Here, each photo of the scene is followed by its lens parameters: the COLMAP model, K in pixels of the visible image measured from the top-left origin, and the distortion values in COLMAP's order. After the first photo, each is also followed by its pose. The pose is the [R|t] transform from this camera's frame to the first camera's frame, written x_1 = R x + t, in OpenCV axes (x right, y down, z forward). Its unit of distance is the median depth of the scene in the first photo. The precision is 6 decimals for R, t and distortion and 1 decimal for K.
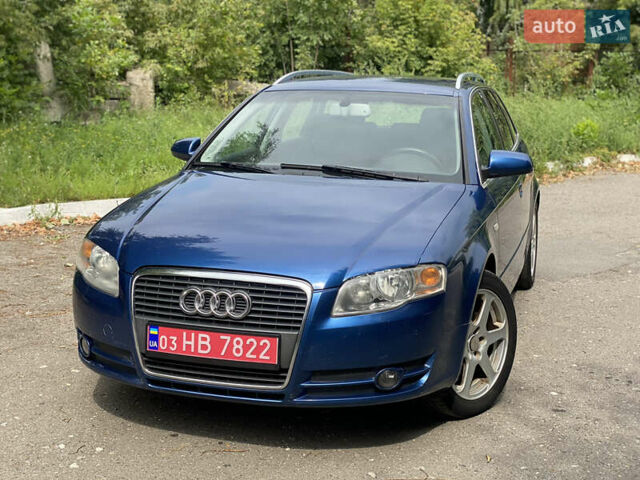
lens RADIAL K [[1002.4, 0, 322.1], [0, 1002.4, 232.4], [0, 0, 1]] dist [-0.001096, 0.822590]
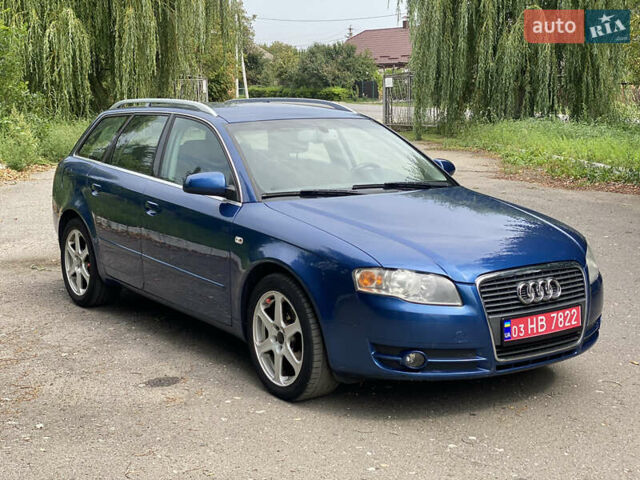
lens RADIAL K [[991.2, 0, 330.1], [0, 991.2, 221.0], [0, 0, 1]] dist [0.400947, -1.987573]
pose [[0.604170, -0.133723, 0.785555, -1.246116], [0.138218, 0.988462, 0.061959, -0.132257], [-0.784777, 0.071144, 0.615682, 0.406839]]
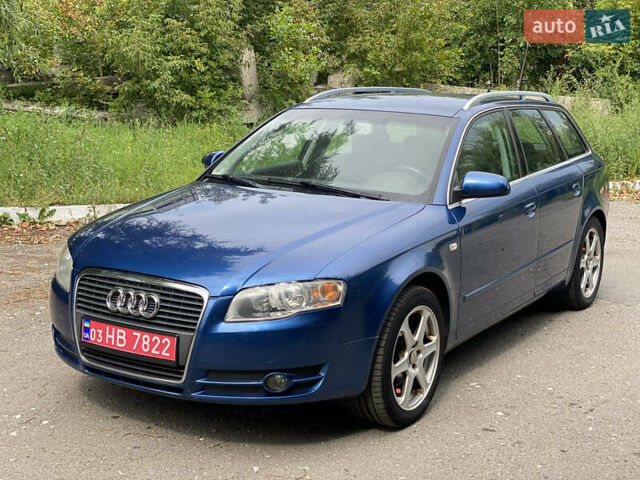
lens RADIAL K [[996.0, 0, 320.0], [0, 996.0, 240.0], [0, 0, 1]] dist [0.127813, -0.215156]
pose [[0.964793, 0.050156, -0.258183, 0.379008], [-0.047498, 0.998735, 0.016524, -0.028634], [0.258685, -0.003679, 0.965955, -0.034215]]
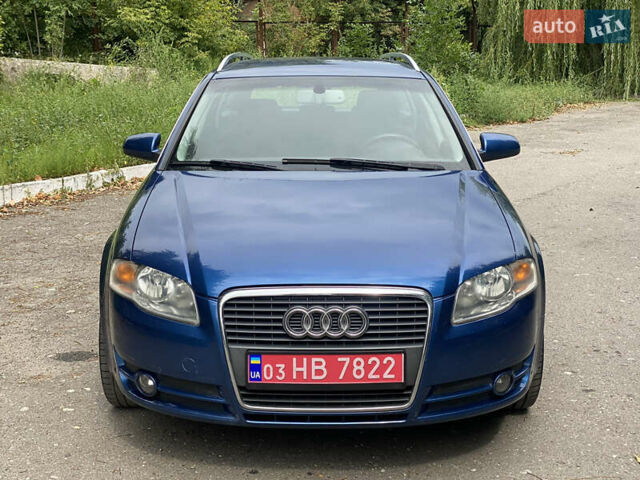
lens RADIAL K [[1002.4, 0, 322.1], [0, 1002.4, 232.4], [0, 0, 1]] dist [-0.001096, 0.822590]
pose [[0.953182, -0.075779, 0.292750, -0.363093], [0.066890, 0.996947, 0.040269, -0.046414], [-0.294908, -0.018801, 0.955341, 0.137510]]
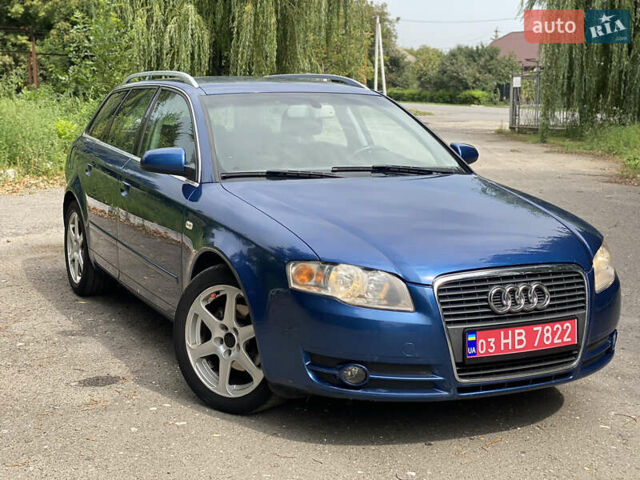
lens RADIAL K [[996.0, 0, 320.0], [0, 996.0, 240.0], [0, 0, 1]] dist [0.127813, -0.215156]
pose [[0.723117, -0.119128, 0.680376, -0.938034], [0.110953, 0.992257, 0.055813, -0.068739], [-0.681756, 0.035131, 0.730735, 0.377802]]
